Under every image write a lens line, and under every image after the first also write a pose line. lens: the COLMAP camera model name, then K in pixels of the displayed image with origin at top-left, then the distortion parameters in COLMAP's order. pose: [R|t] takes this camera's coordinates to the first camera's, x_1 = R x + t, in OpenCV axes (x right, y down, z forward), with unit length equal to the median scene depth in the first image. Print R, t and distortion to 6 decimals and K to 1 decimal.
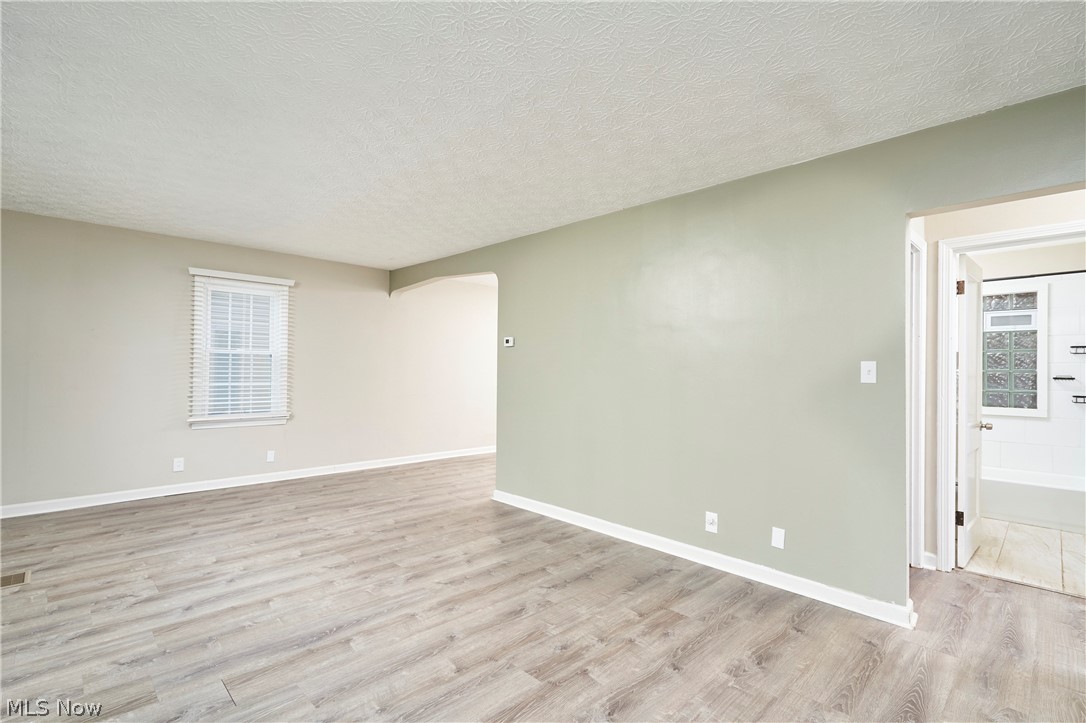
lens RADIAL K [[503.5, 0, 542.2], [0, 503.5, 369.2], [0, 0, 1]] dist [-0.002049, 0.001414]
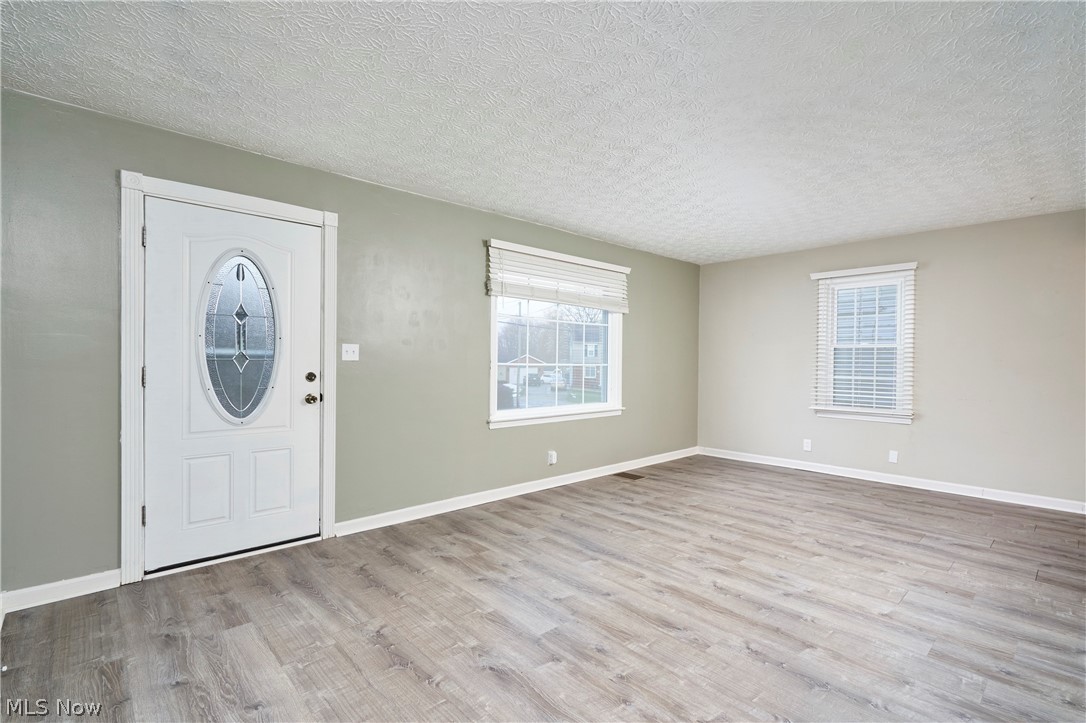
lens RADIAL K [[503.5, 0, 545.0], [0, 503.5, 363.3], [0, 0, 1]] dist [-0.002049, 0.001414]
pose [[-0.028881, -0.006110, -0.999564, 0.690754], [-0.006212, 0.999963, -0.005933, 0.016885], [0.999564, 0.006038, -0.028918, 0.644419]]
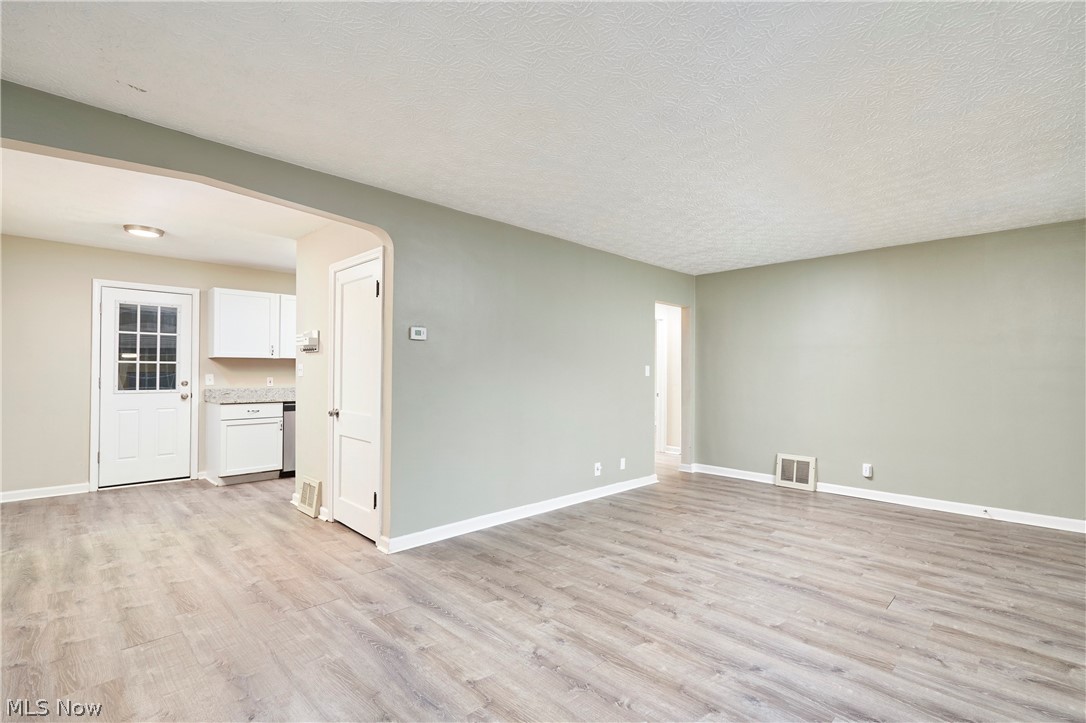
lens RADIAL K [[503.5, 0, 546.6], [0, 503.5, 366.8], [0, 0, 1]] dist [-0.002049, 0.001414]
pose [[-0.011029, -0.004430, 0.999929, -1.216703], [-0.008843, 0.999952, 0.004332, -0.013798], [-0.999900, -0.008795, -0.011068, 1.194348]]
